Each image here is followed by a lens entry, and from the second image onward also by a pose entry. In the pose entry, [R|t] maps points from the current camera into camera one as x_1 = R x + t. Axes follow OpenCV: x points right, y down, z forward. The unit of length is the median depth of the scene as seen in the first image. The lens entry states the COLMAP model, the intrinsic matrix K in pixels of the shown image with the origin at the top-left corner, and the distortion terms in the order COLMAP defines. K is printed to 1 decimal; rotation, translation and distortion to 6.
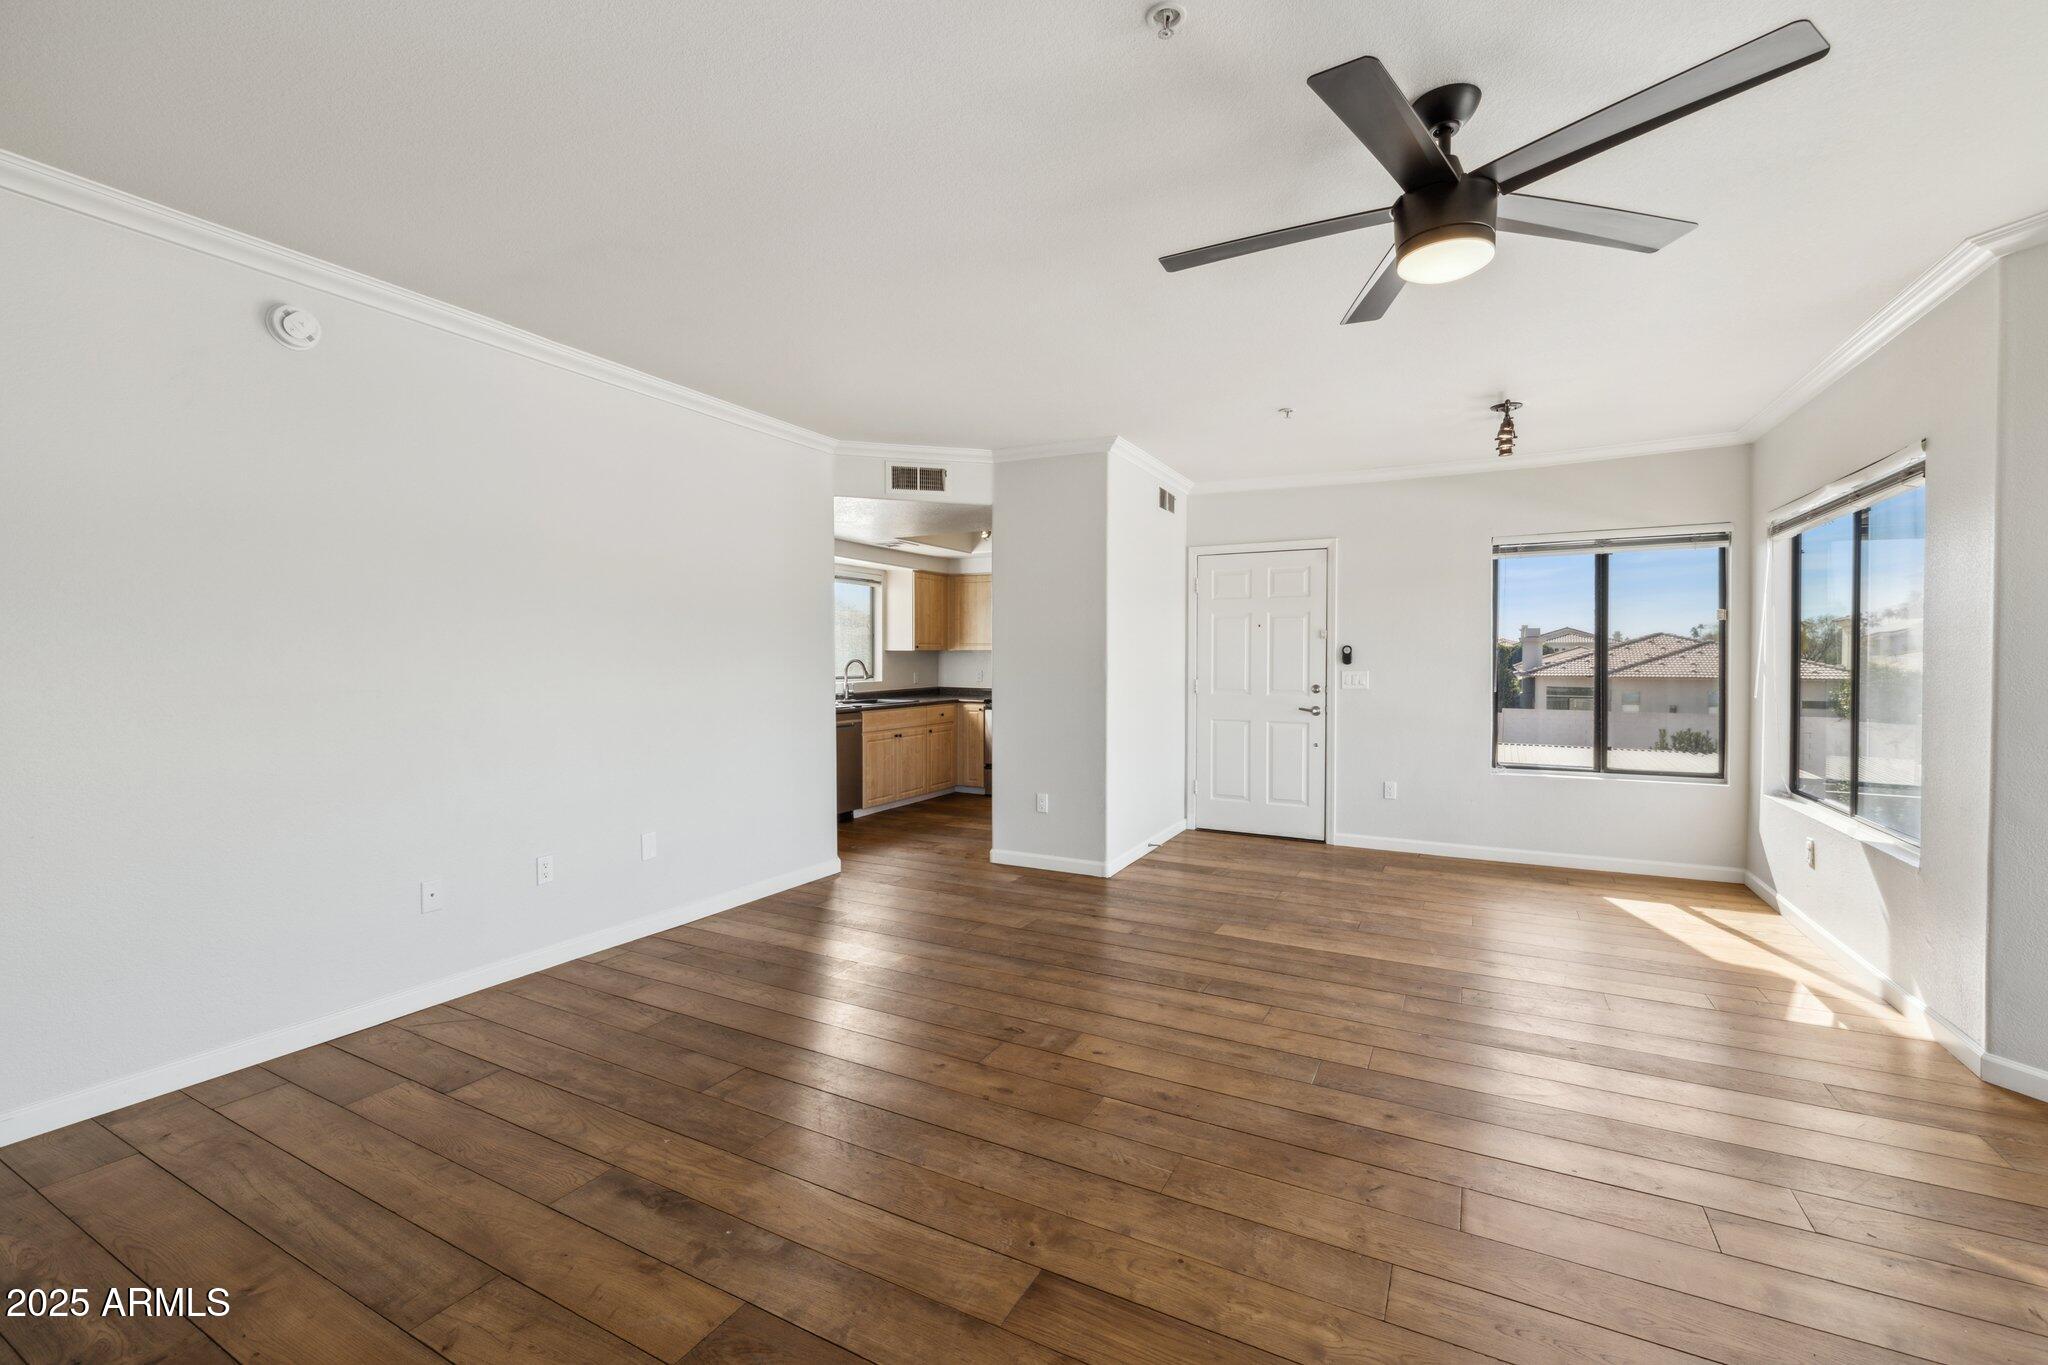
lens RADIAL K [[870.6, 0, 1020.7], [0, 870.6, 664.4], [0, 0, 1]] dist [0.001754, 0.000168]
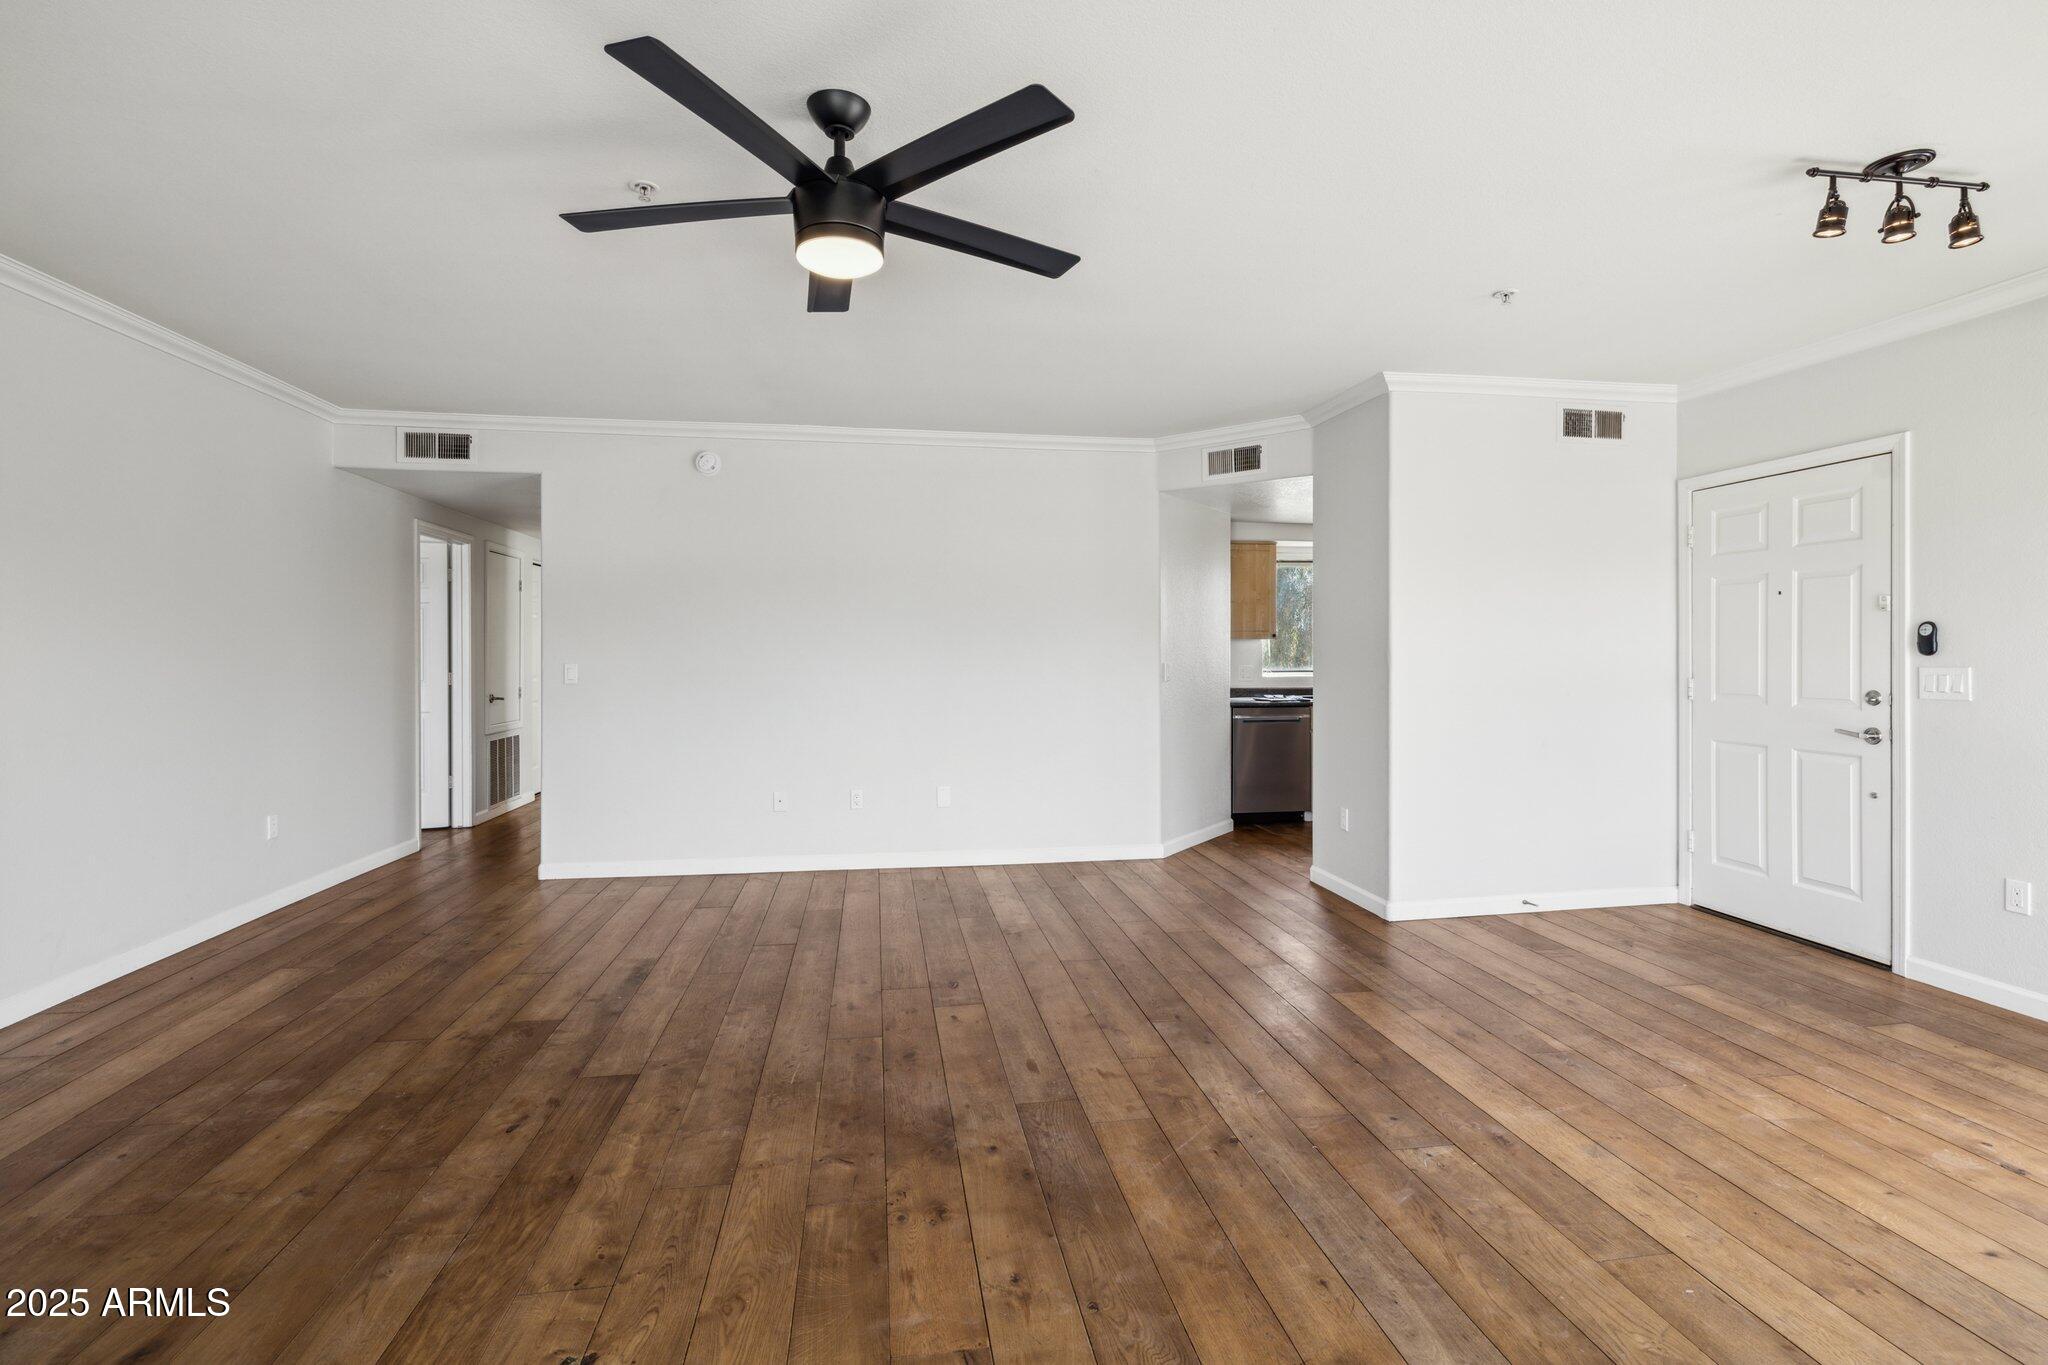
lens RADIAL K [[940.2, 0, 1018.5], [0, 940.2, 646.4], [0, 0, 1]] dist [-0.000387, 0.000526]
pose [[0.596746, -0.006921, -0.802400, 0.689191], [-0.001803, 0.999949, -0.009965, 0.001606], [0.802428, 0.007394, 0.596703, 0.240128]]
